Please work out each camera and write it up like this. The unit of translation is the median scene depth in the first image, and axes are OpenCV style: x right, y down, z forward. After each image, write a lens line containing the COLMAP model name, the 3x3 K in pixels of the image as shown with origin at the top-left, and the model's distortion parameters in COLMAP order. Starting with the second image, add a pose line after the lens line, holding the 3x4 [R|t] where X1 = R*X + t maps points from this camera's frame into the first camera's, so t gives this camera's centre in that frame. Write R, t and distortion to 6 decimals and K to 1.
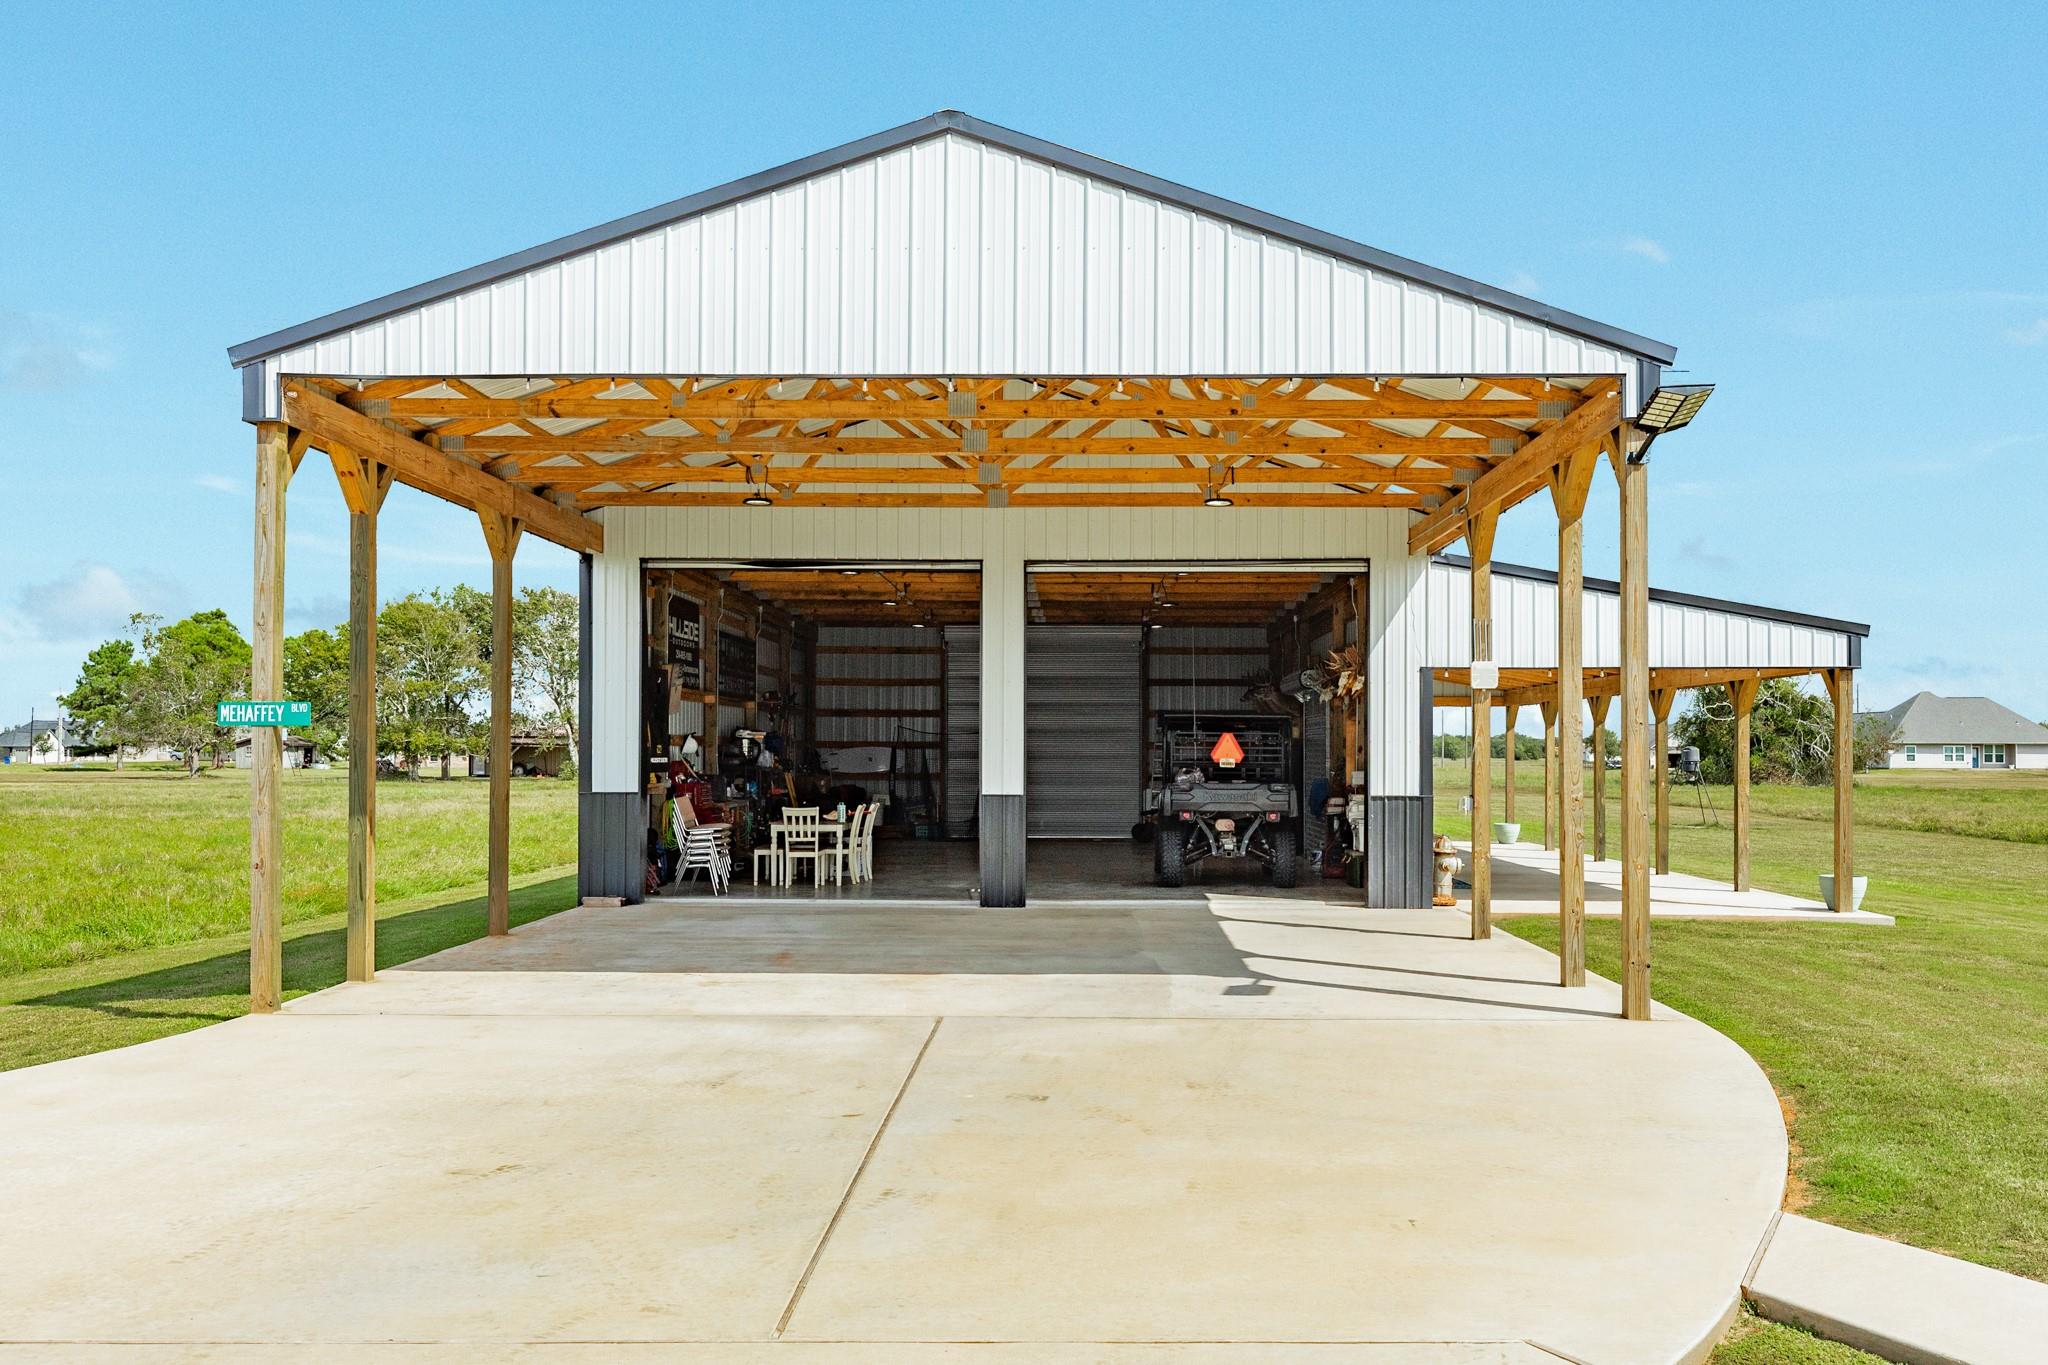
lens RADIAL K [[1729.0, 0, 1030.7], [0, 1729.0, 690.3], [0, 0, 1]] dist [-0.040132, -0.003200]
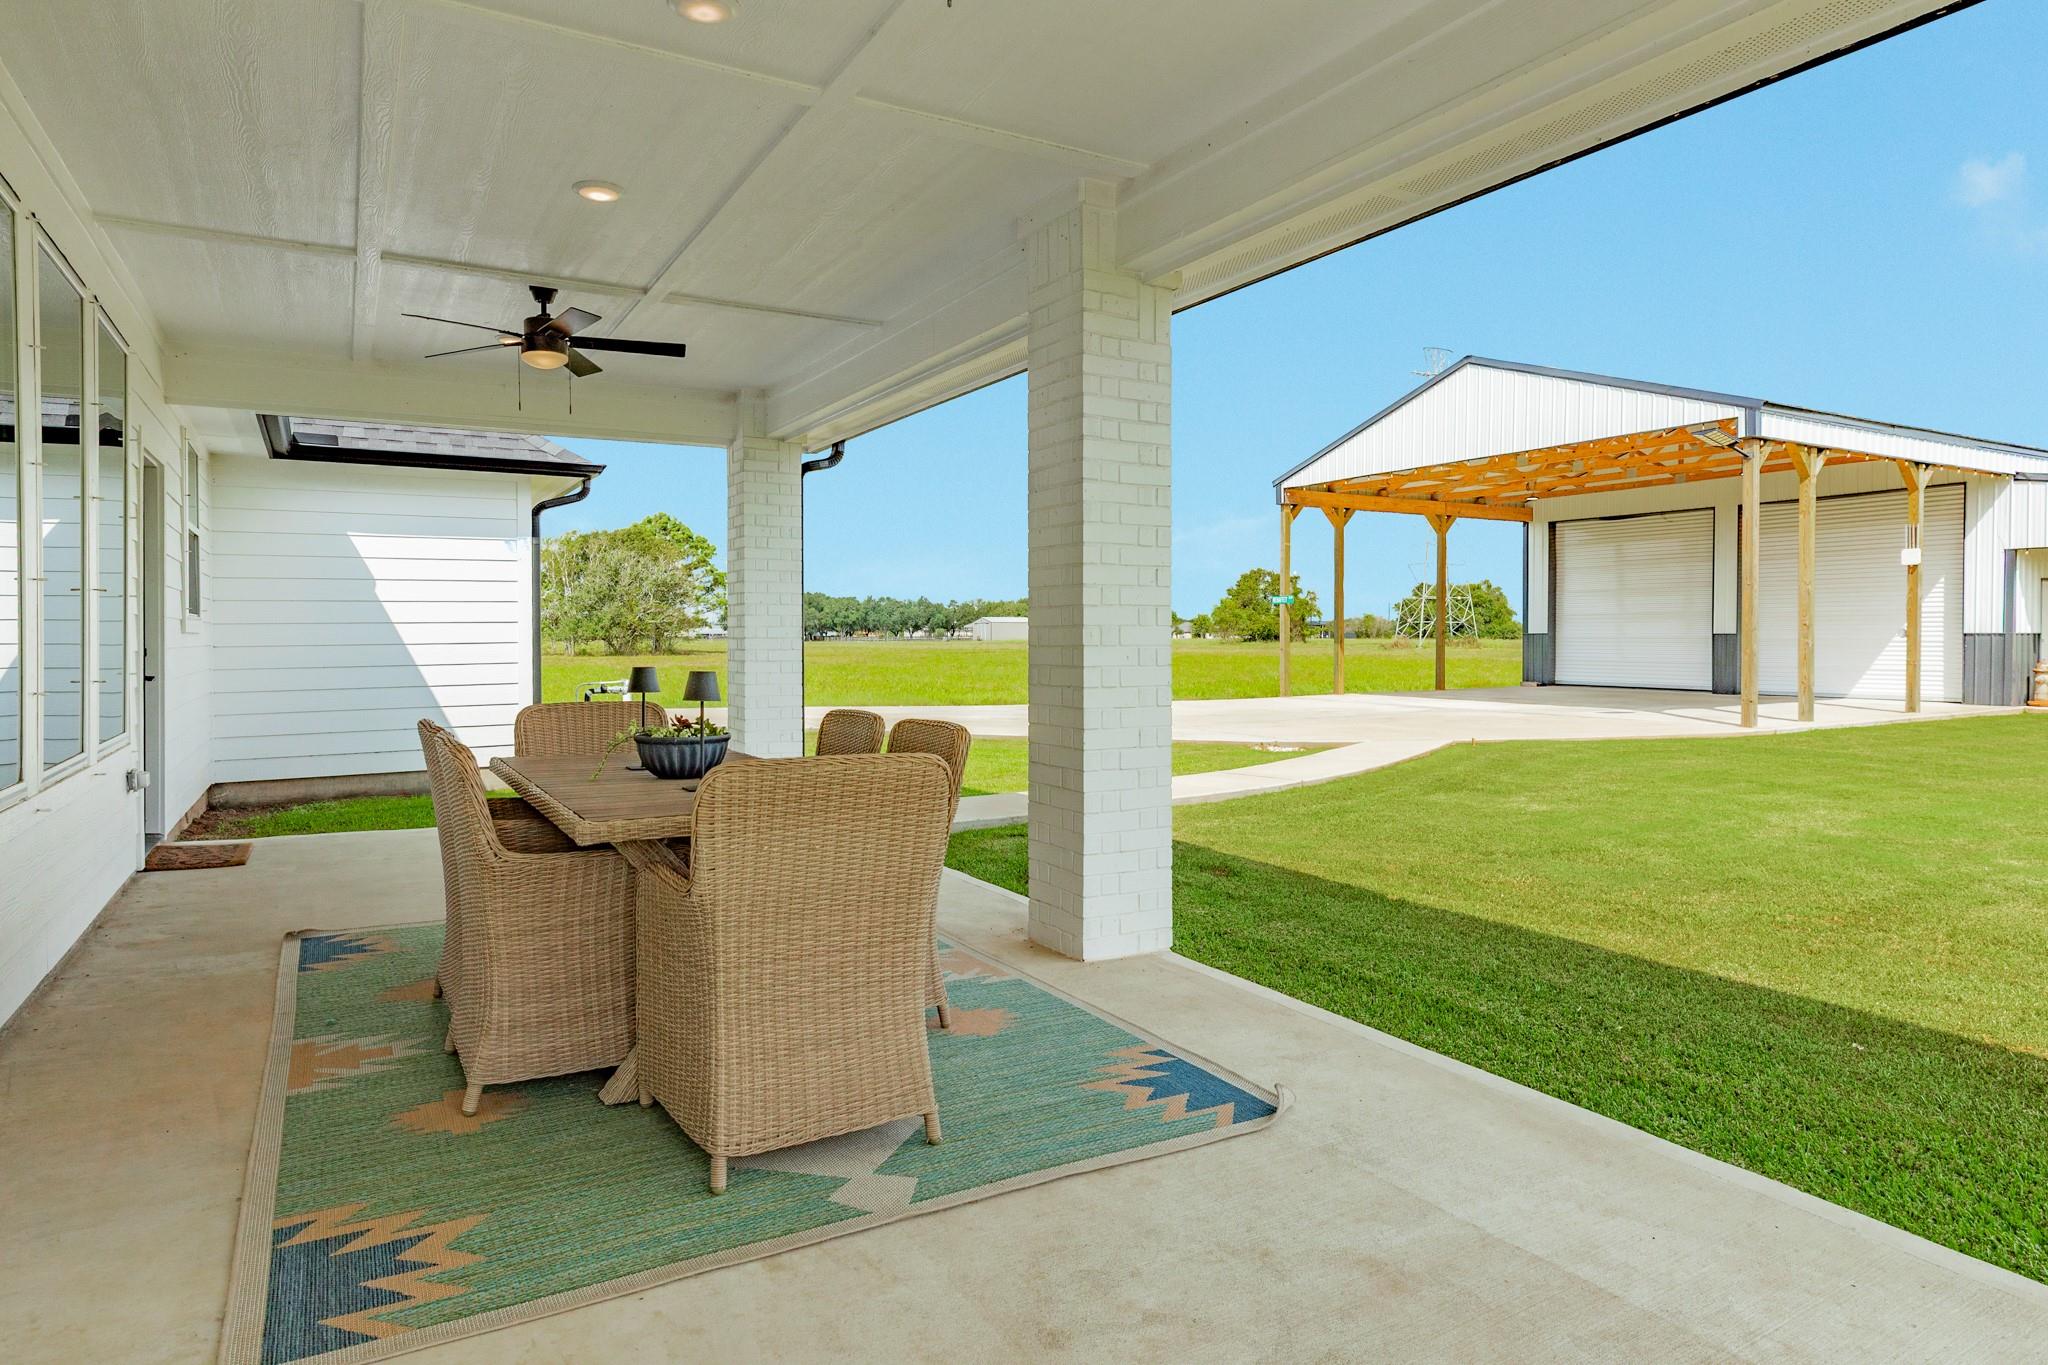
lens RADIAL K [[1178.9, 0, 997.5], [0, 1178.9, 633.2], [0, 0, 1]] dist [0.001365, 0.000357]
pose [[0.500560, -0.006338, -0.865678, 0.680051], [0.034045, 0.999344, 0.012369, 0.017606], [0.865032, -0.035663, 0.500448, -0.300472]]
